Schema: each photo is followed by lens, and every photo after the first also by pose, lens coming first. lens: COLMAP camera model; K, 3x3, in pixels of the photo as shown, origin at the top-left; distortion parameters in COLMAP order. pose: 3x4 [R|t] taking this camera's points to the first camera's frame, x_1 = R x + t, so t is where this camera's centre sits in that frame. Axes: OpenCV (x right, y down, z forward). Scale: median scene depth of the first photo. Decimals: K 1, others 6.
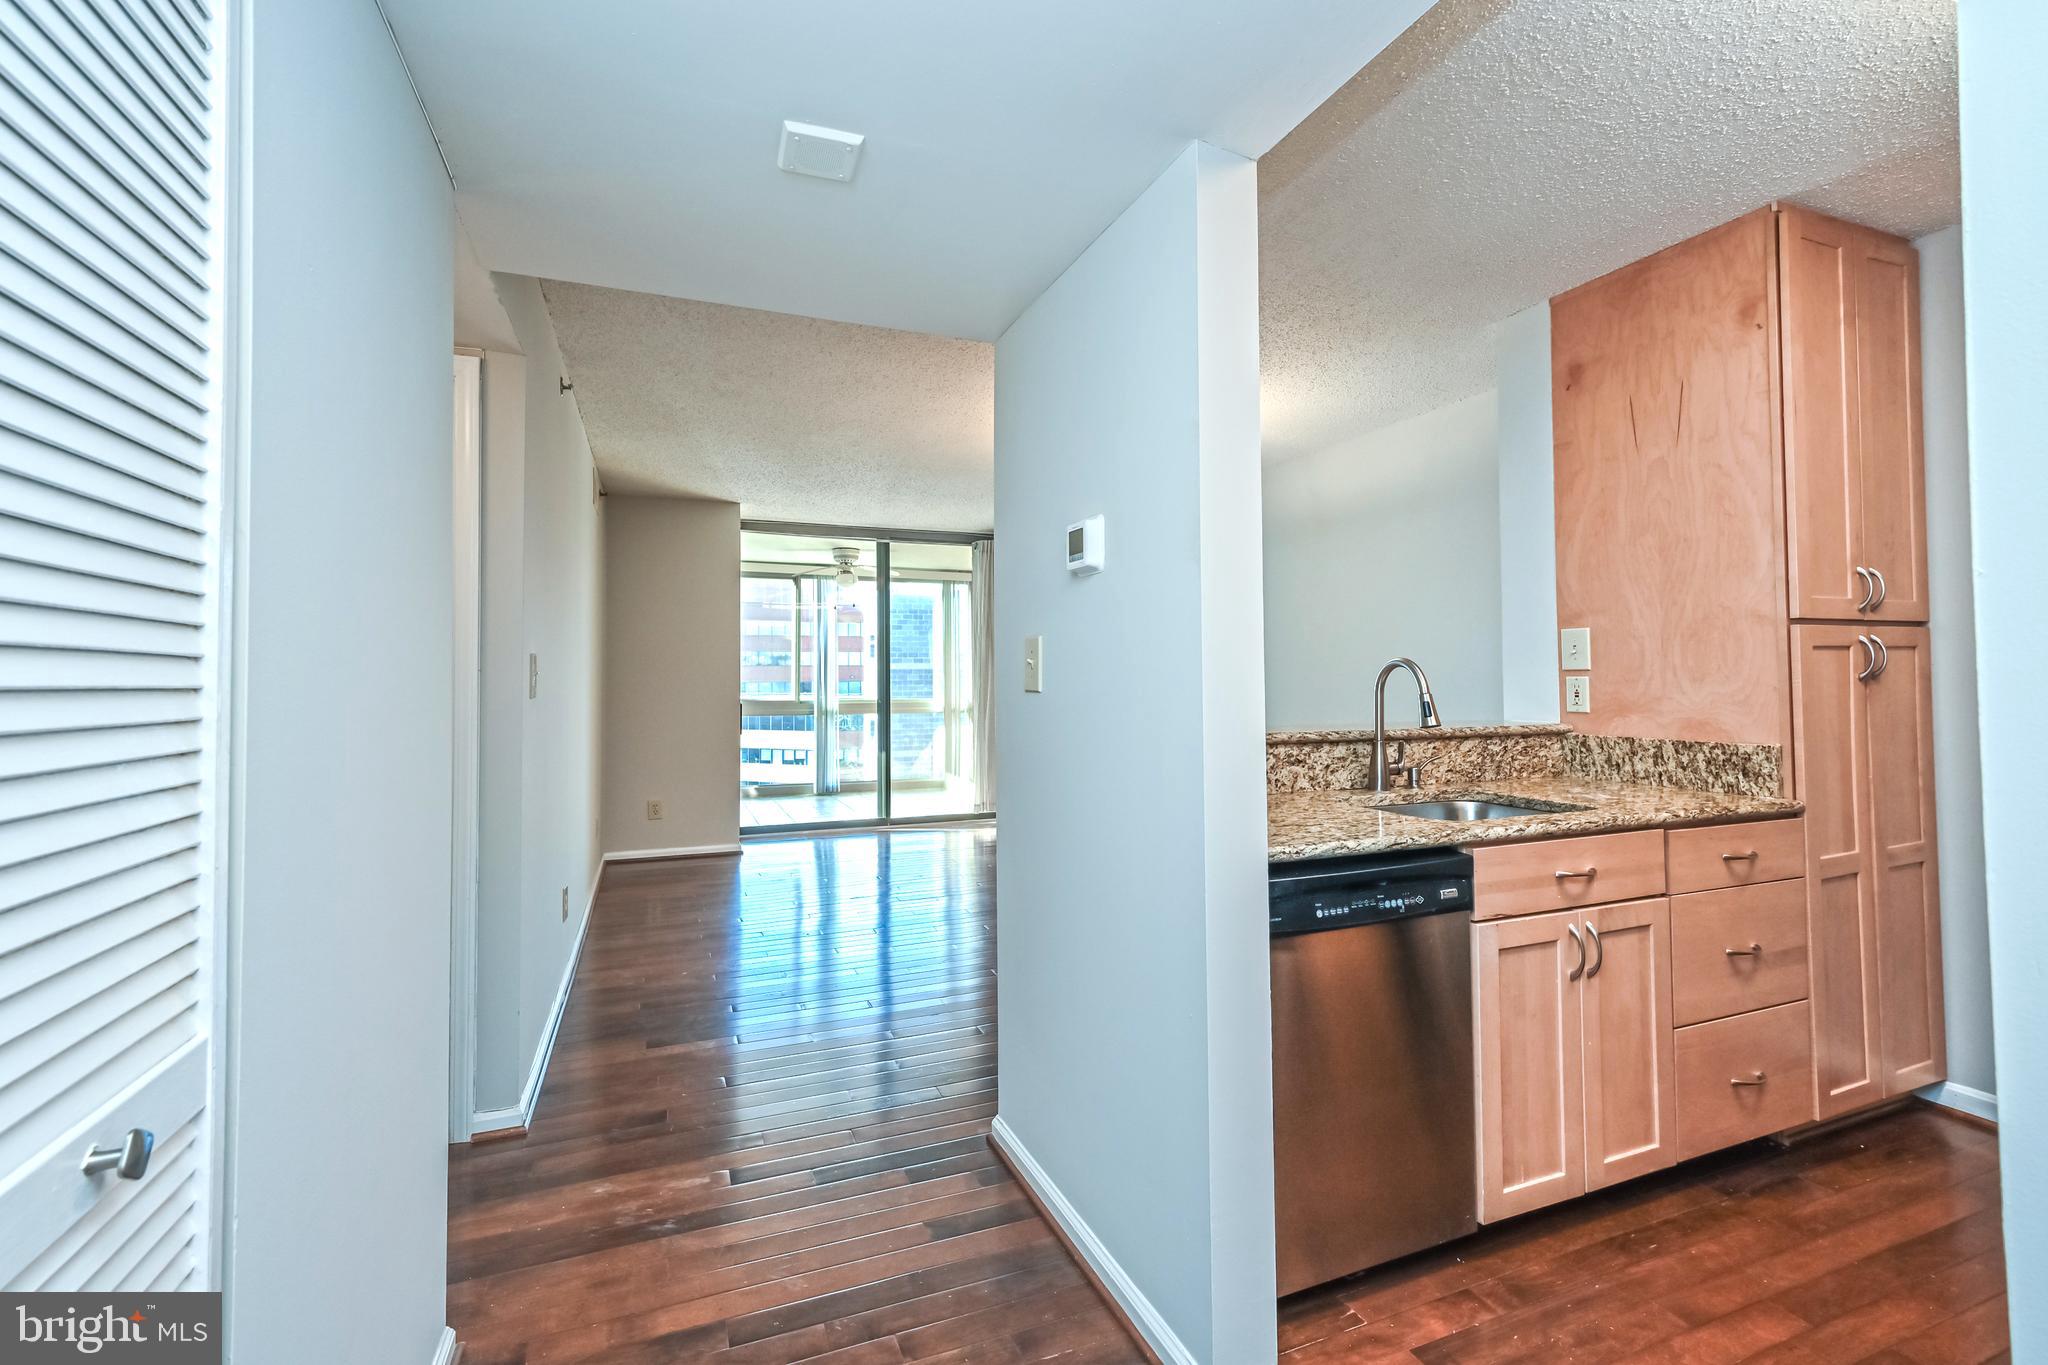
lens RADIAL K [[866.7, 0, 970.1], [0, 866.7, 662.1], [0, 0, 1]] dist [0.002129, -0.000707]
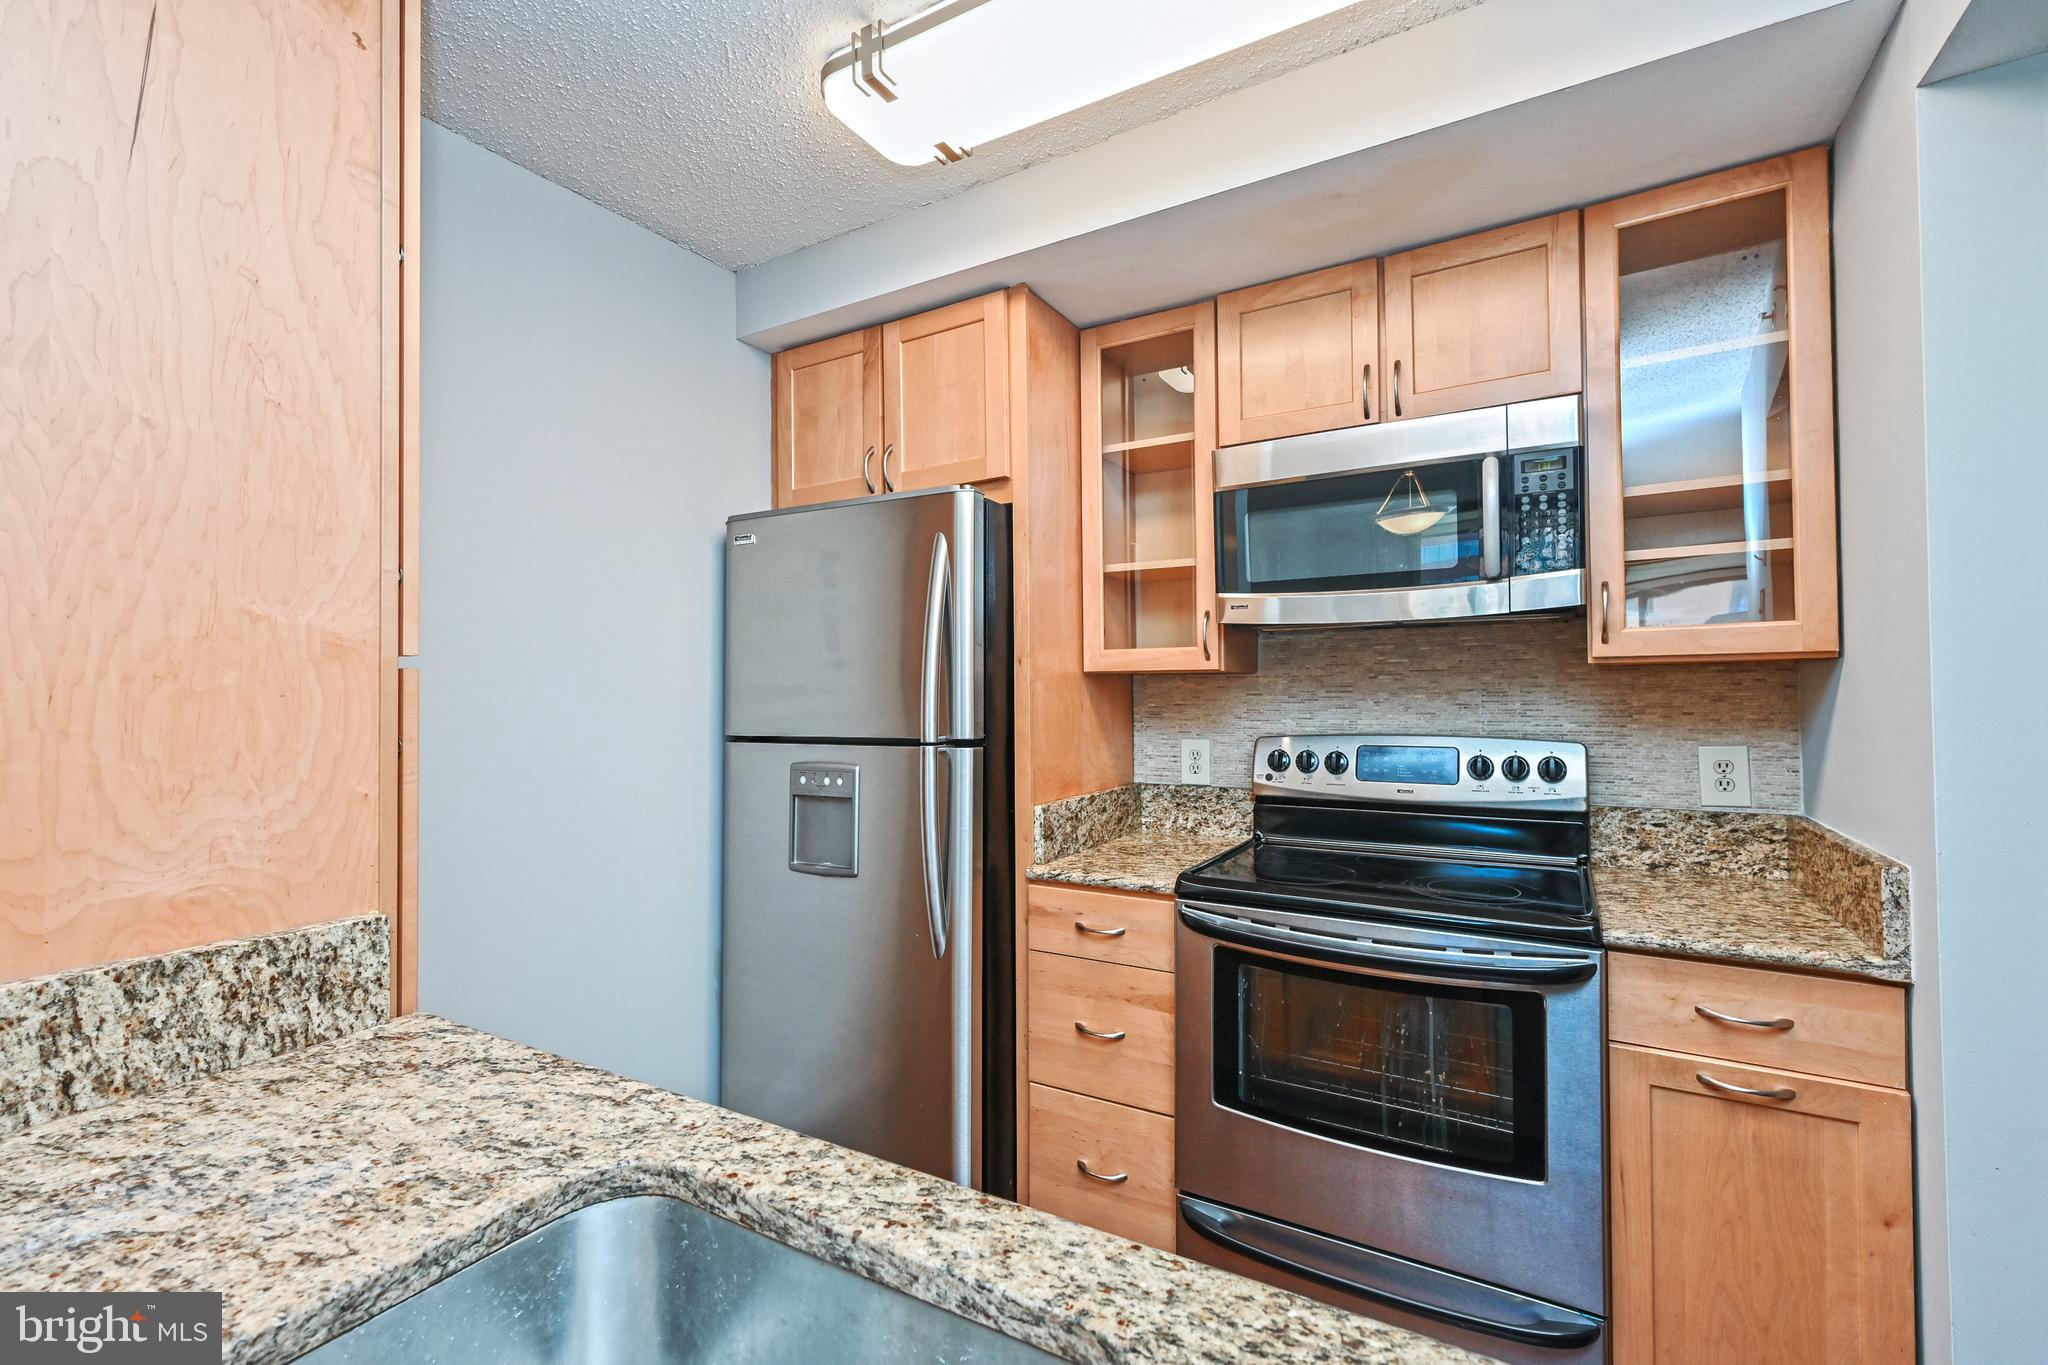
lens RADIAL K [[866.7, 0, 1065.0], [0, 866.7, 682.7], [0, 0, 1]] dist [0.002129, -0.000707]
pose [[-0.654716, 0.026110, 0.755424, 0.278361], [-0.001555, 0.999355, -0.035888, -0.015189], [-0.755873, -0.024671, -0.654253, 0.934265]]
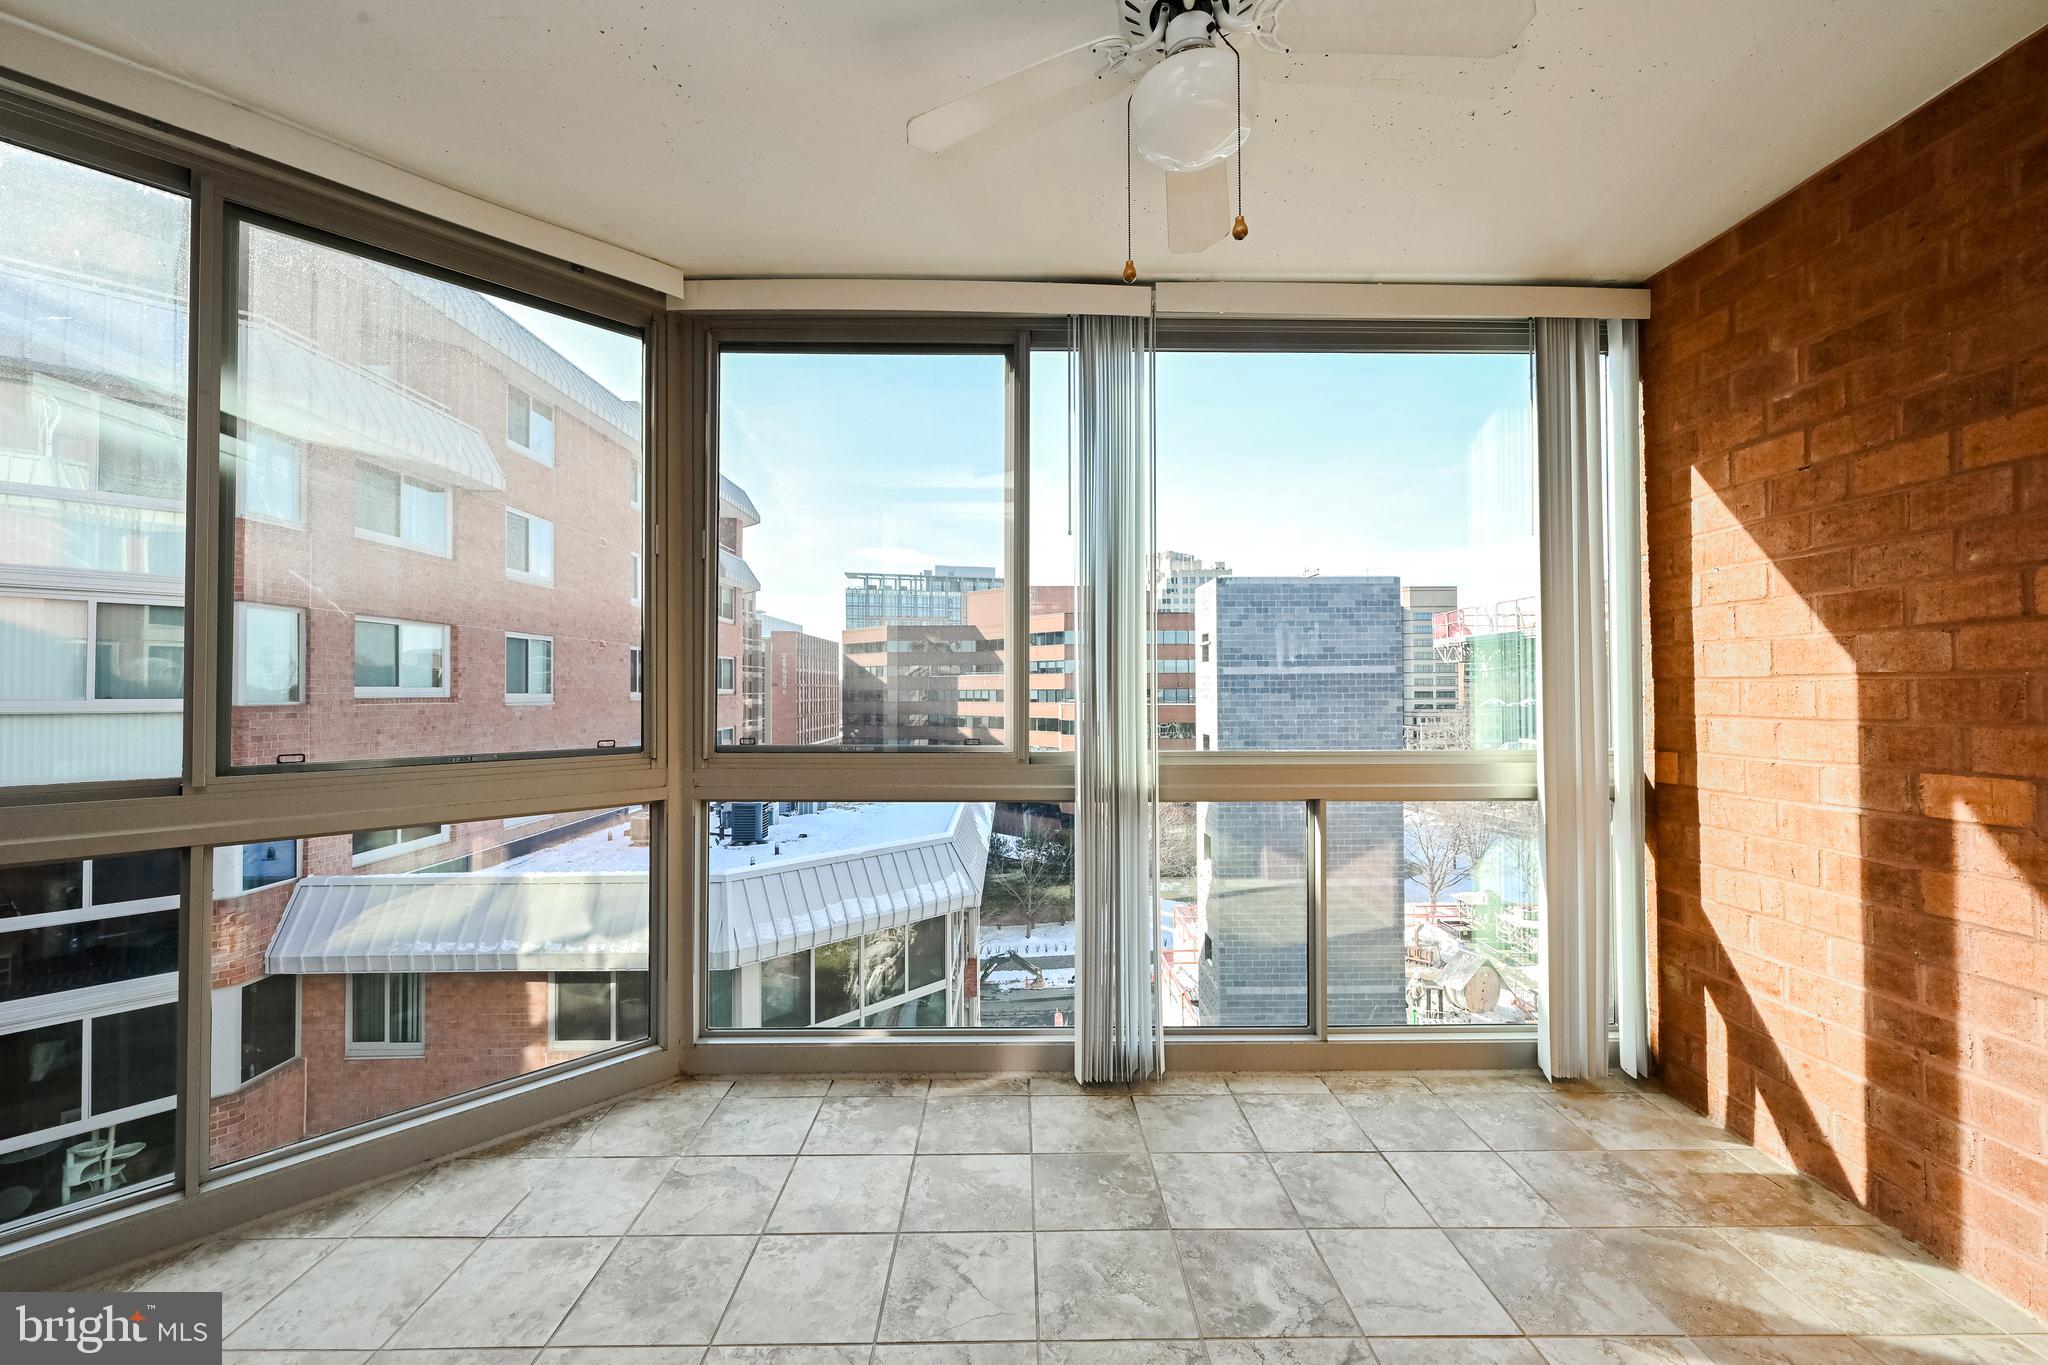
lens RADIAL K [[802.9, 0, 1028.6], [0, 802.9, 674.9], [0, 0, 1]] dist [0.000804, 0.000663]
pose [[0.949780, -0.001418, -0.312916, -0.426379], [0.002889, 0.999987, 0.004238, 0.063497], [0.312906, -0.004929, 0.949771, 2.865382]]
